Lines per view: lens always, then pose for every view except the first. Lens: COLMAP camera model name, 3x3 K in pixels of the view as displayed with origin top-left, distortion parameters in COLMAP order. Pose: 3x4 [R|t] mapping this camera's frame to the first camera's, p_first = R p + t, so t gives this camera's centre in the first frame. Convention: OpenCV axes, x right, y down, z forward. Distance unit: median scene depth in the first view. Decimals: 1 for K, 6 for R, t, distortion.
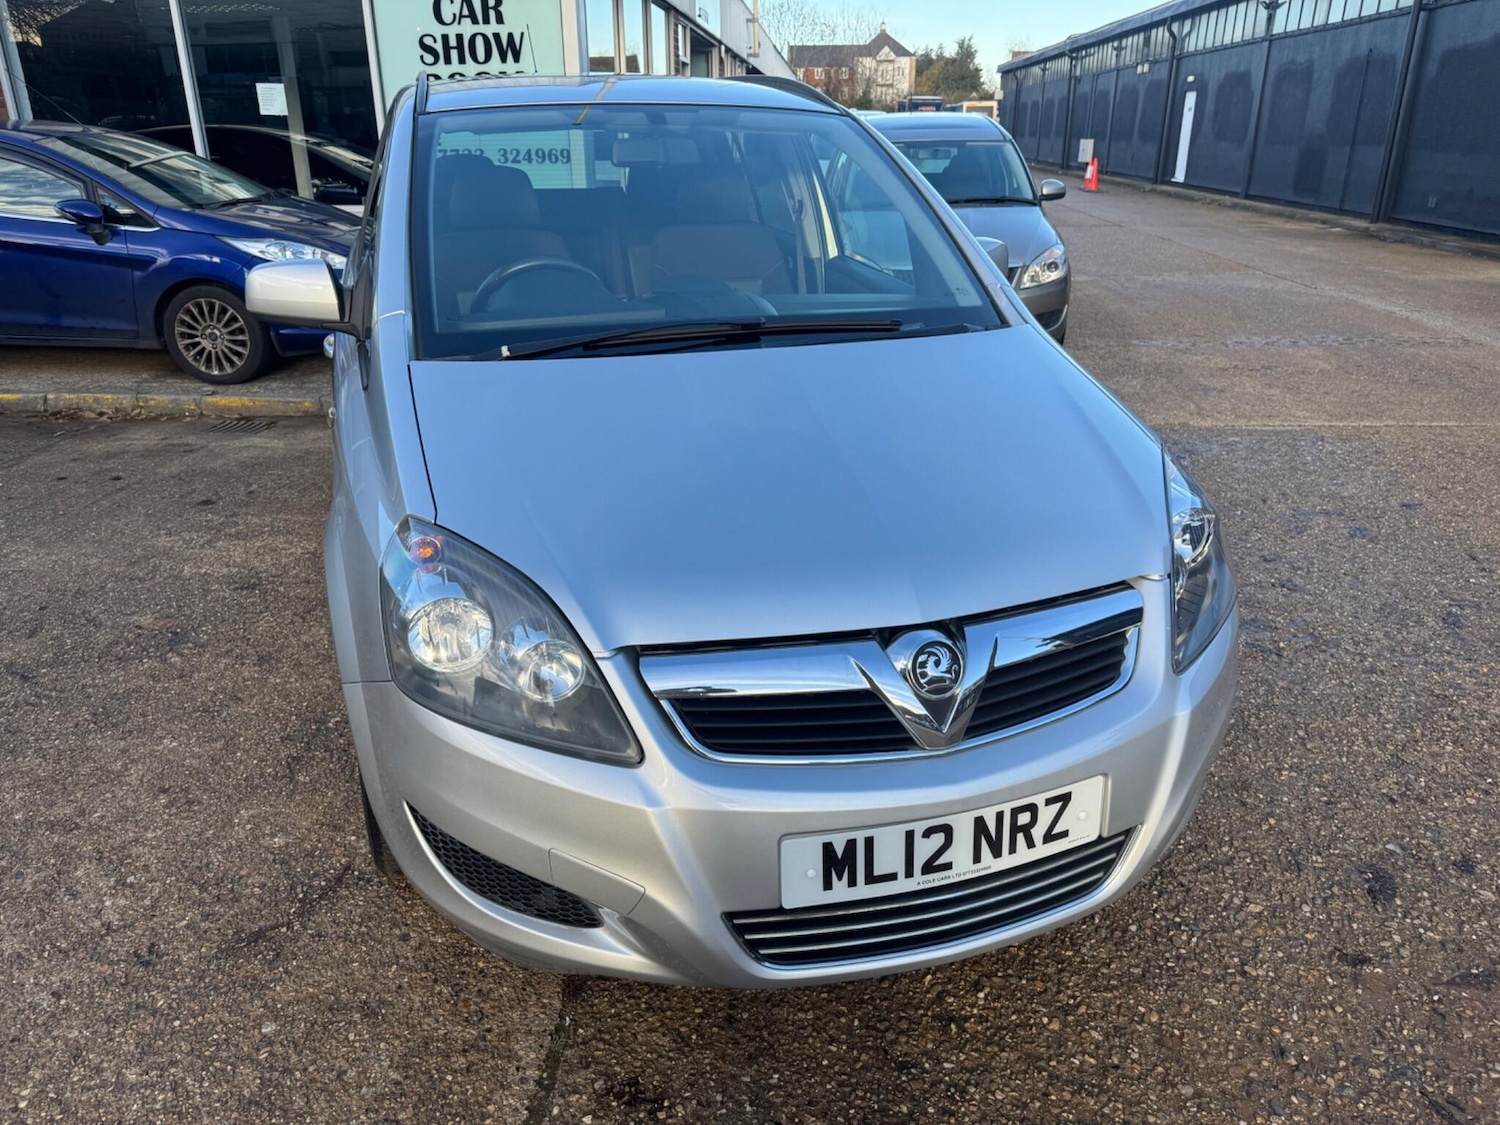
lens RADIAL K [[1094.6, 0, 732.6], [0, 1094.6, 557.5], [0, 0, 1]] dist [0.016810, -0.020754]
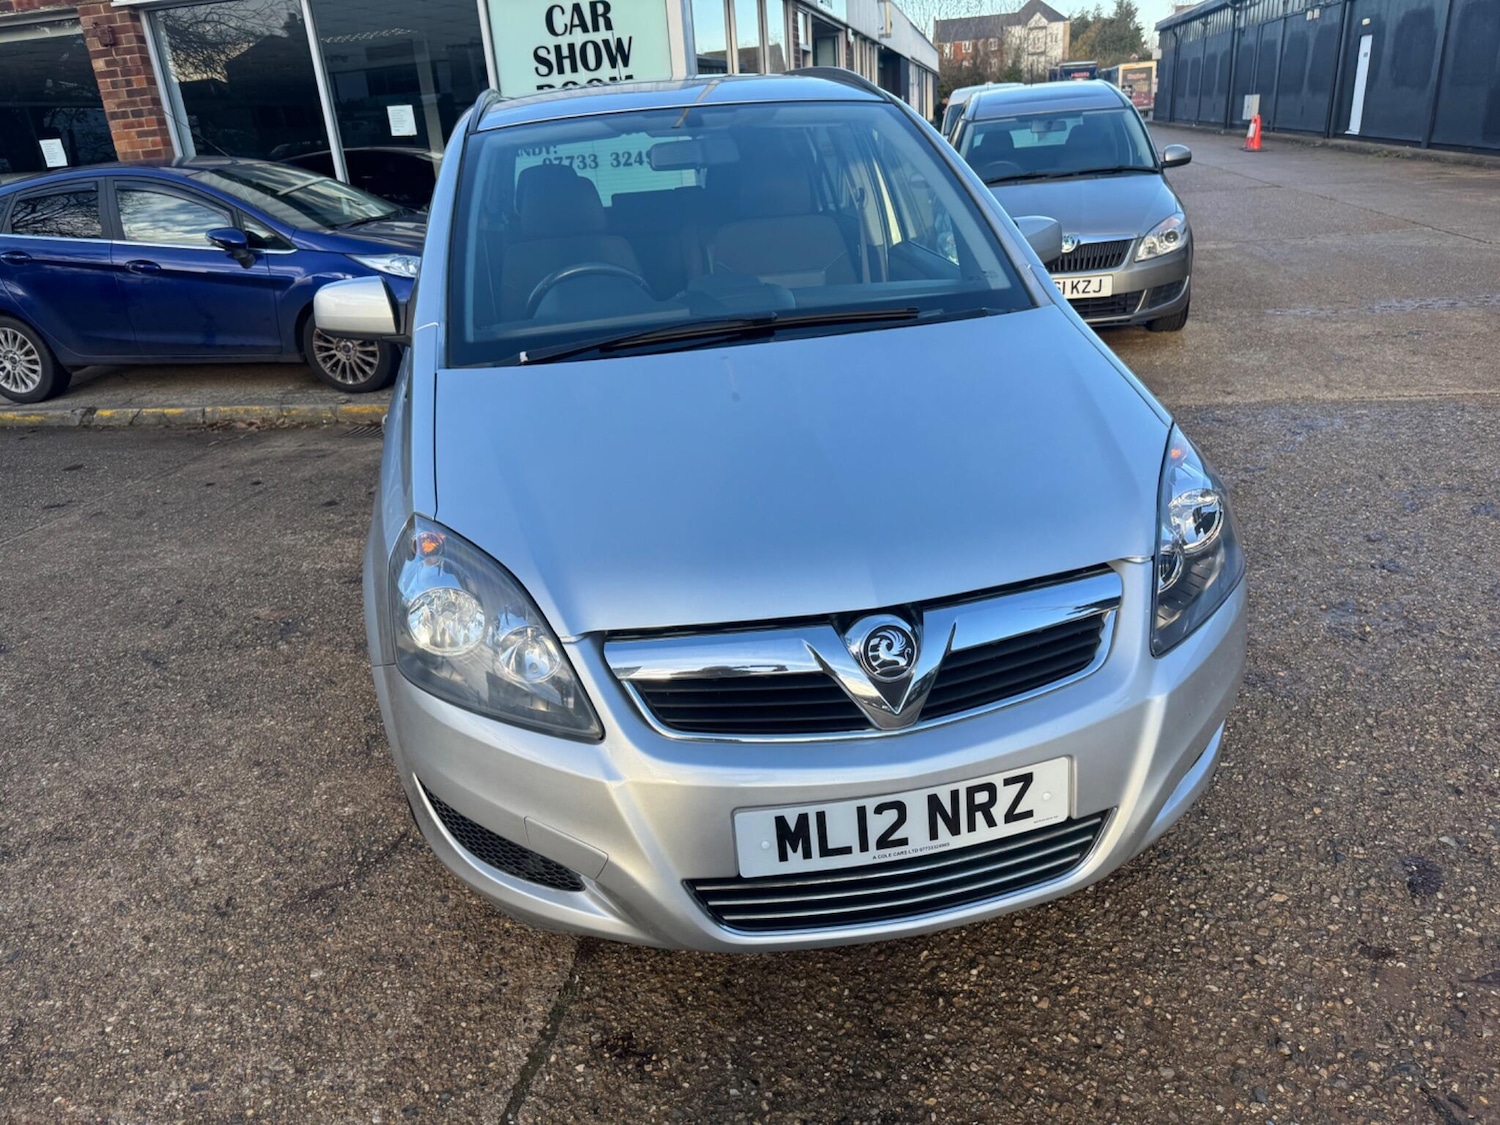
lens RADIAL K [[1090.9, 0, 723.3], [0, 1090.9, 572.2], [0, 0, 1]] dist [0.020949, -0.024816]
pose [[0.988867, -0.012496, -0.148278, 0.096767], [0.015747, 0.999660, 0.020777, 0.002042], [0.147968, -0.022881, 0.988727, -0.018873]]
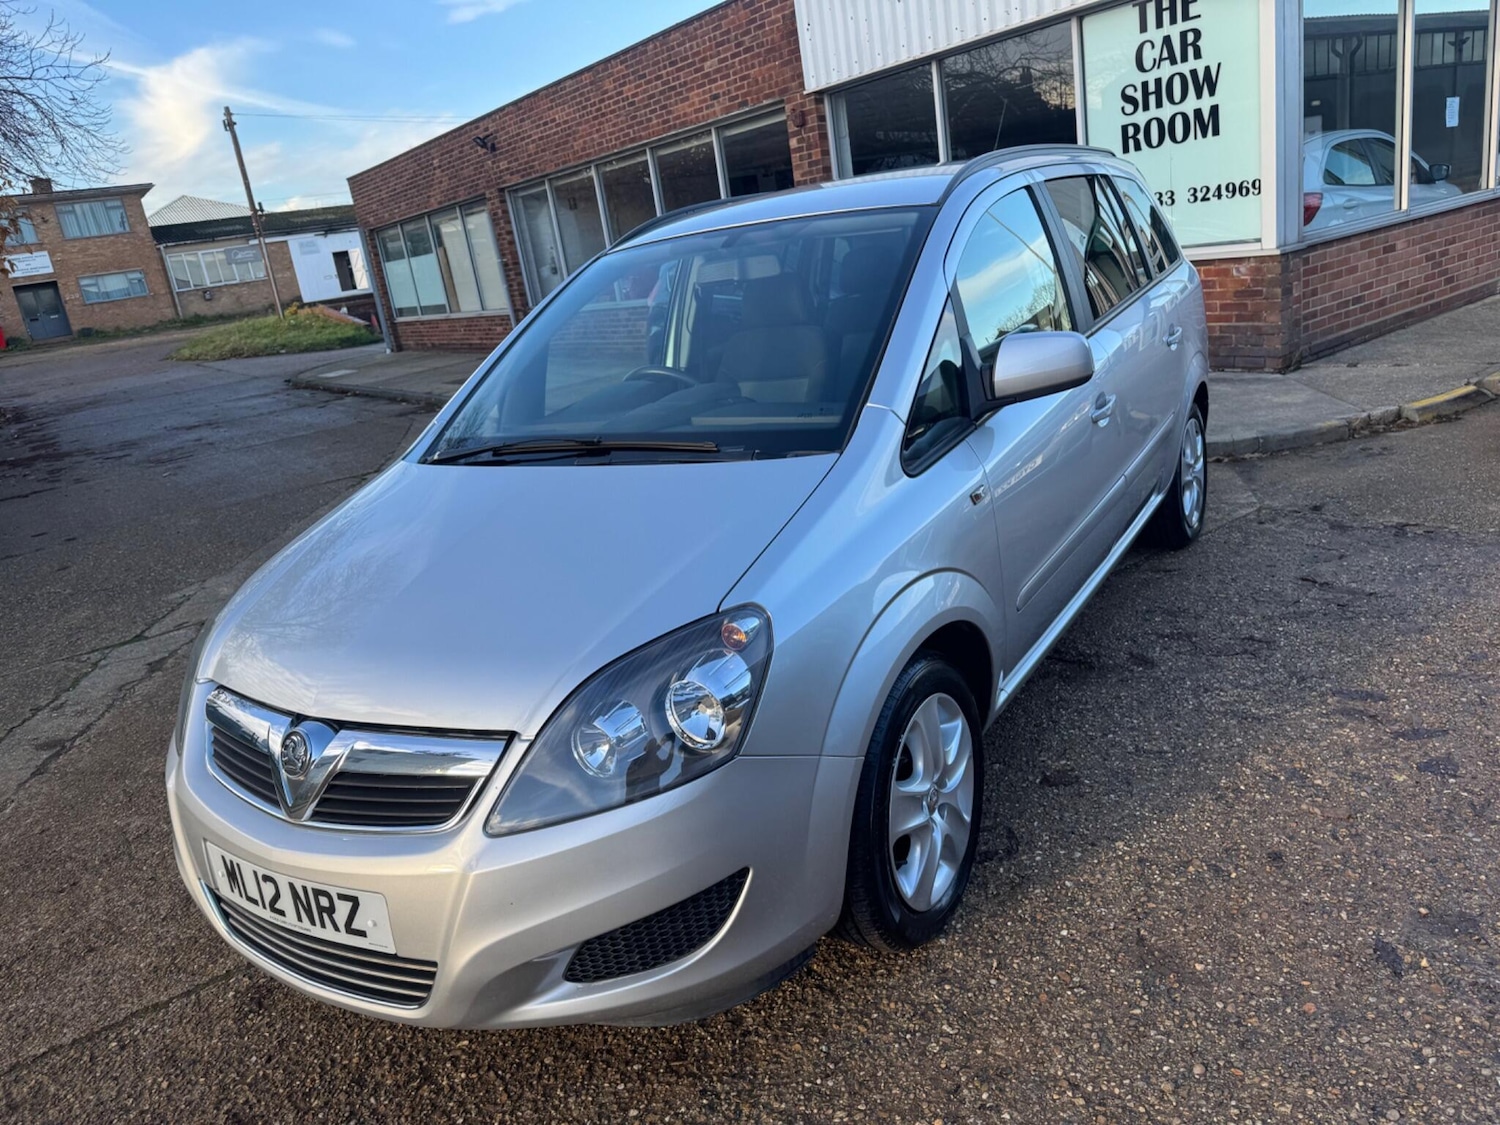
lens RADIAL K [[1083.0, 0, 753.2], [0, 1083.0, 565.4], [0, 0, 1]] dist [0.020062, -0.024727]
pose [[0.652003, 0.132806, -0.746495, 0.736141], [-0.137862, 0.988894, 0.055519, -0.129218], [0.745578, 0.066715, 0.663071, 0.295298]]
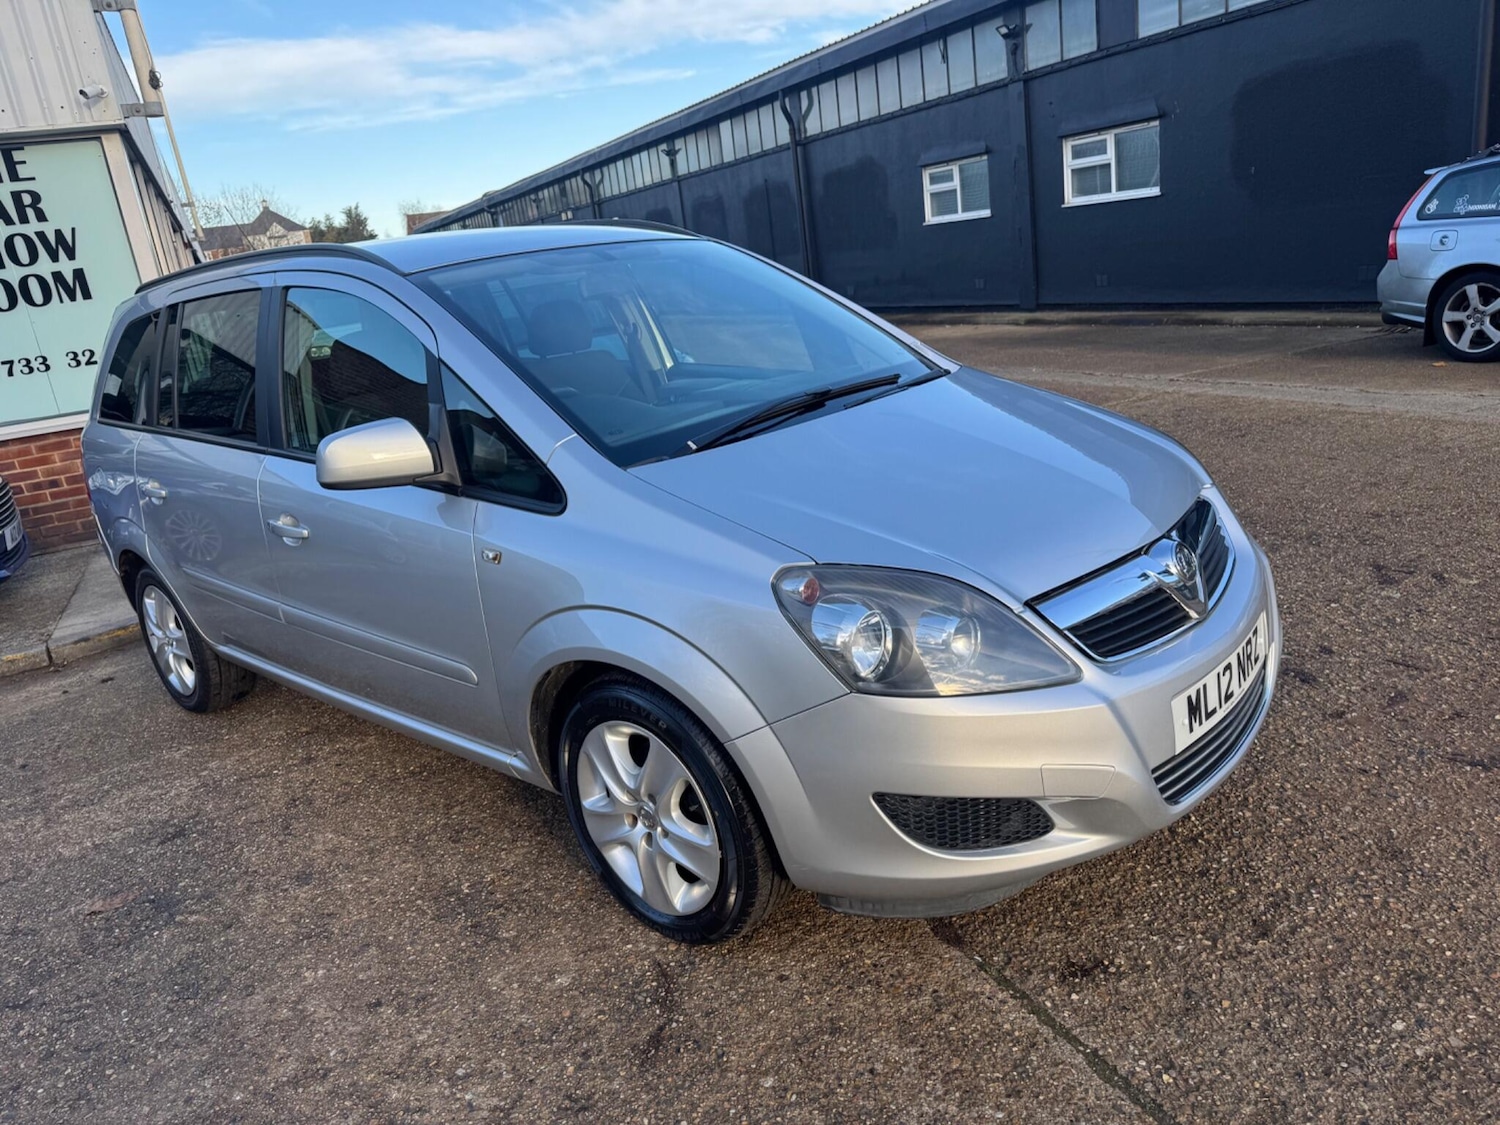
lens RADIAL K [[1093.6, 0, 772.5], [0, 1093.6, 556.5], [0, 0, 1]] dist [0.023206, -0.029956]
pose [[0.846650, -0.243900, 0.472966, -0.489145], [0.301918, 0.952048, -0.049506, 0.002460], [-0.438212, 0.184711, 0.879689, -0.010199]]
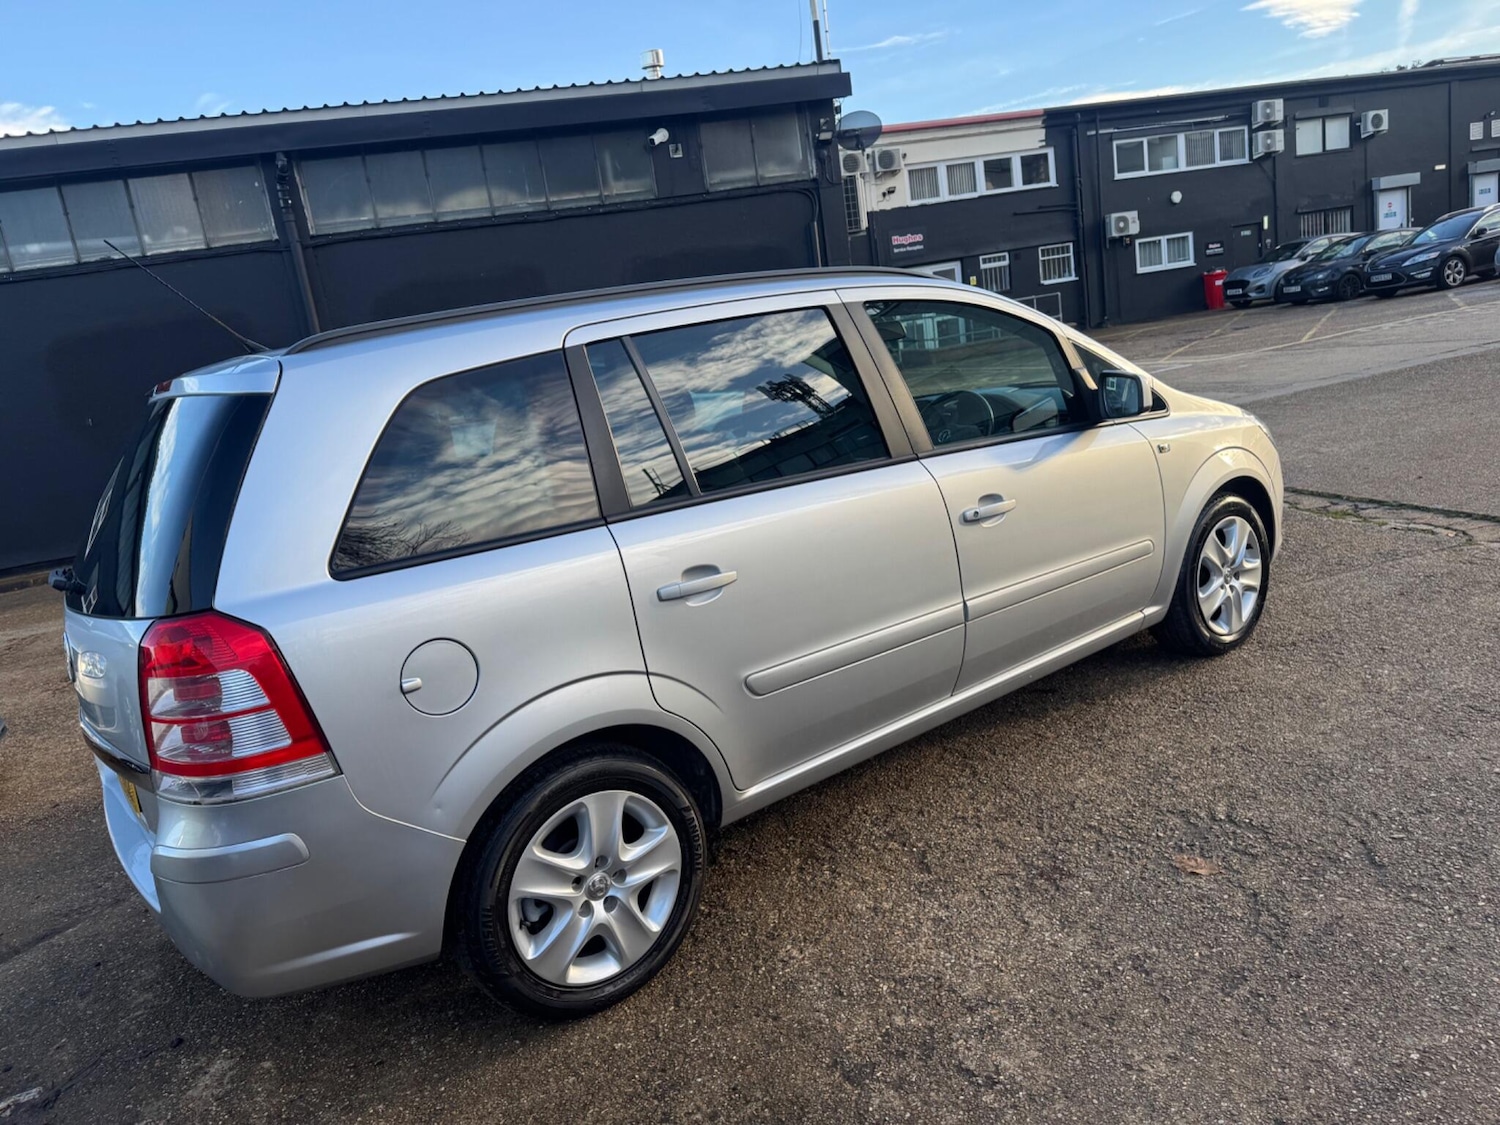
lens RADIAL K [[1086.3, 0, 756.2], [0, 1086.3, 562.7], [0, 0, 1]] dist [0.031451, -0.025570]
pose [[-0.369811, -0.135557, 0.919165, -1.320531], [0.475101, 0.822585, 0.312463, -0.636365], [-0.798447, 0.552249, -0.239798, 1.660224]]
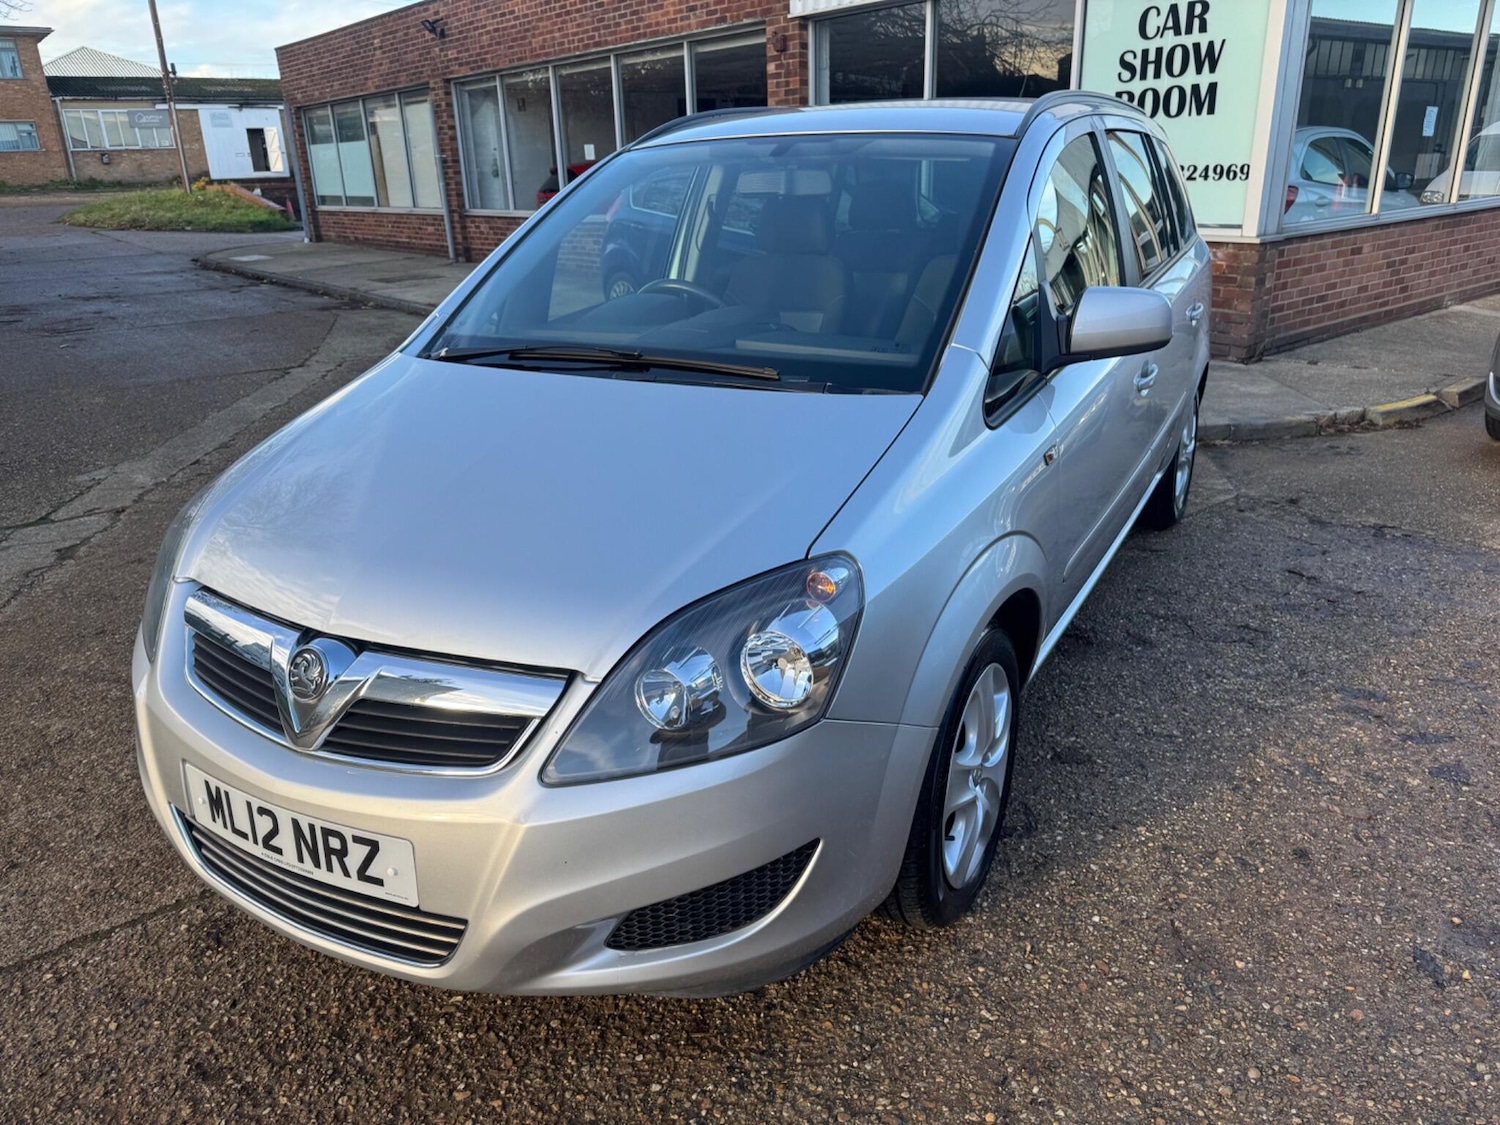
lens RADIAL K [[1083.9, 0, 750.4], [0, 1083.9, 571.6], [0, 0, 1]] dist [0.013872, -0.018066]
pose [[0.698175, 0.236900, -0.675596, 0.623591], [-0.234389, 0.967295, 0.096964, -0.106081], [0.676471, 0.090655, 0.730868, 0.265990]]
